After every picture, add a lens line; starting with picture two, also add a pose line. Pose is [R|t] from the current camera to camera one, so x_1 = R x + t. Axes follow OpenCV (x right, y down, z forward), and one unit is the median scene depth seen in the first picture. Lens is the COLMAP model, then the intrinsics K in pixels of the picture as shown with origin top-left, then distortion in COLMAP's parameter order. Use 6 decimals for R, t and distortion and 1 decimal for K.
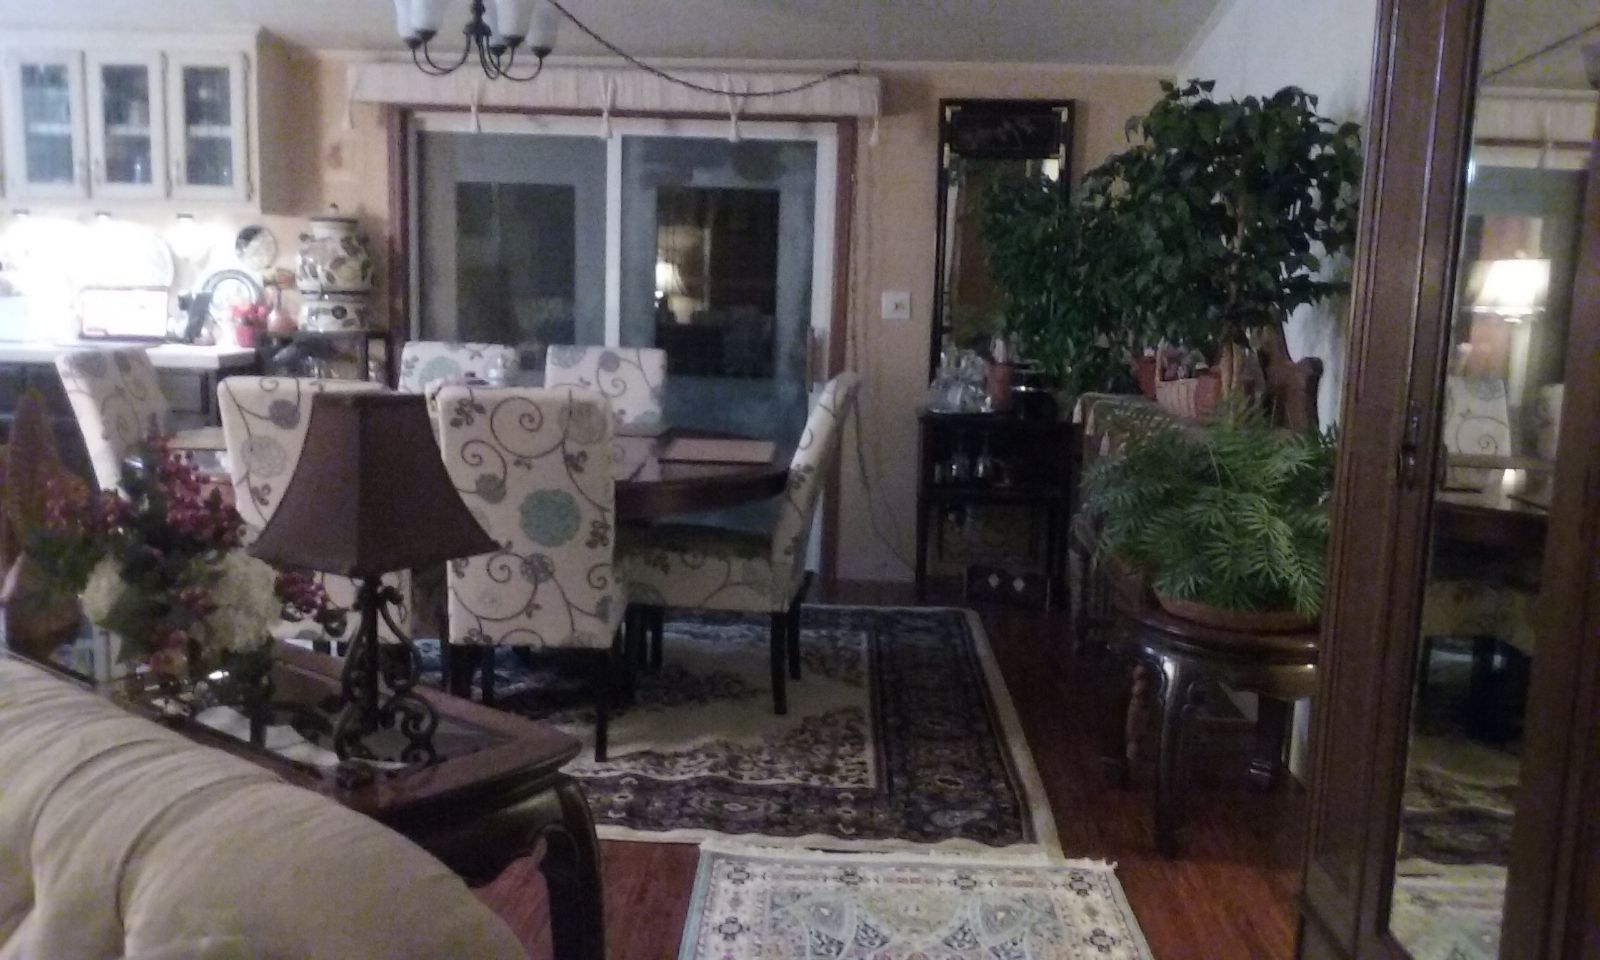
lens RADIAL K [[1443.1, 0, 799.6], [0, 1443.1, 516.1], [0, 0, 1]] dist [0.055724, -0.175522]
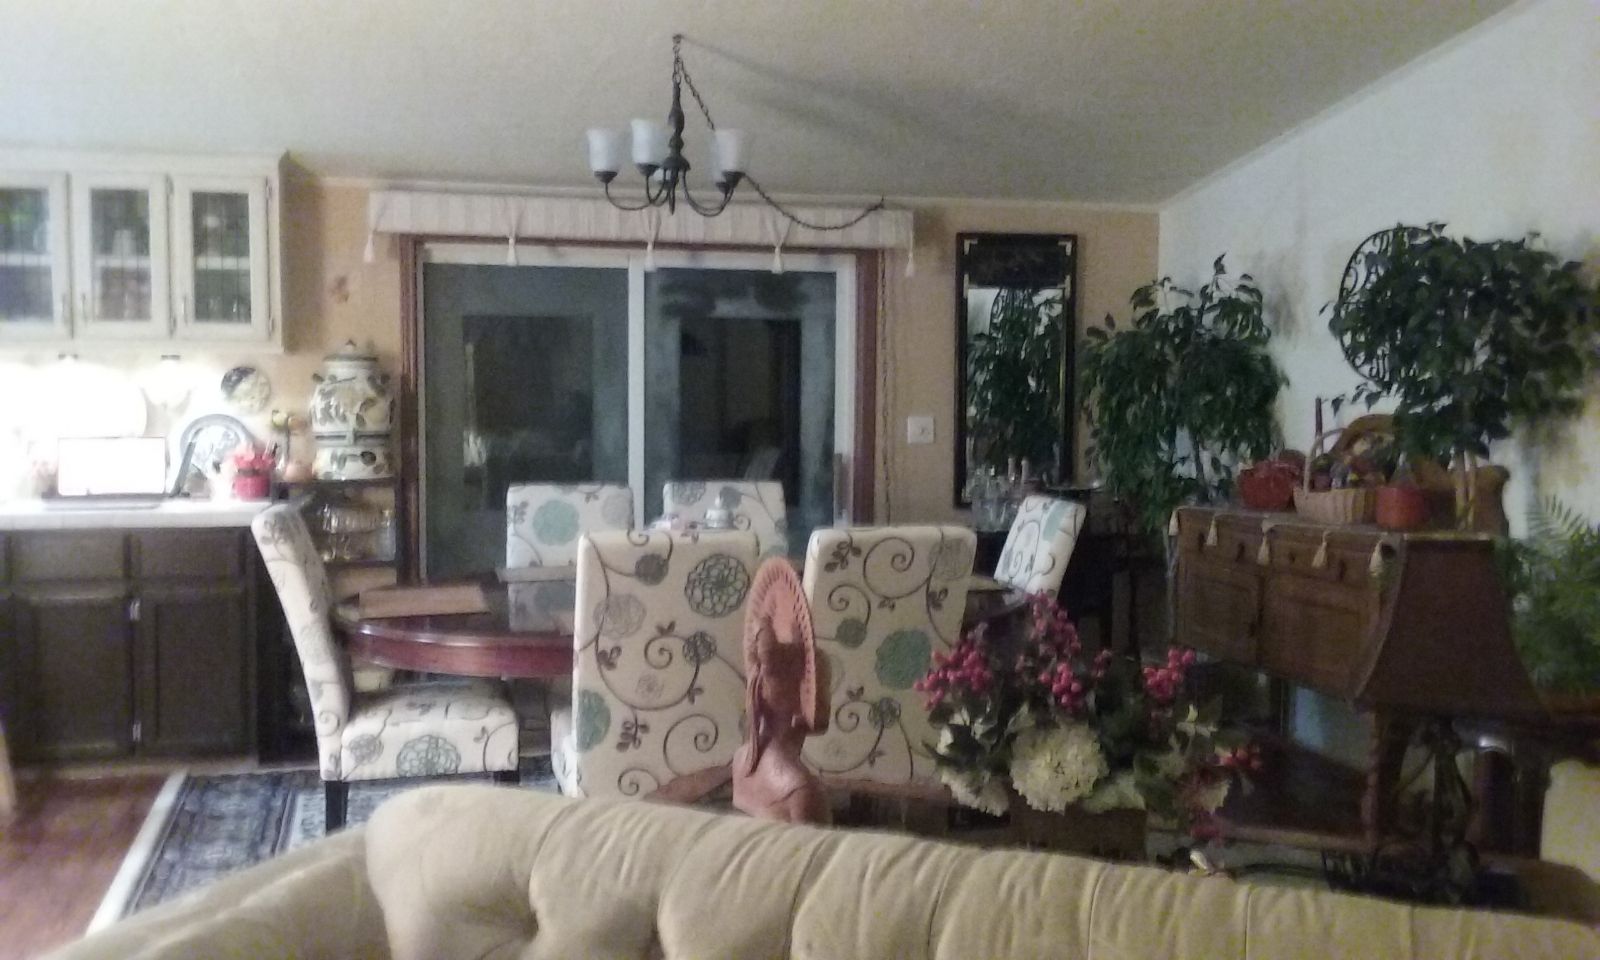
lens RADIAL K [[1480.2, 0, 798.9], [0, 1480.2, 482.5], [0, 0, 1]] dist [0.002631, -0.000295]
pose [[0.954275, -0.043688, 0.295721, -0.337625], [0.074225, 0.992911, -0.092834, -0.018651], [-0.289569, 0.110539, 0.950753, 0.039024]]
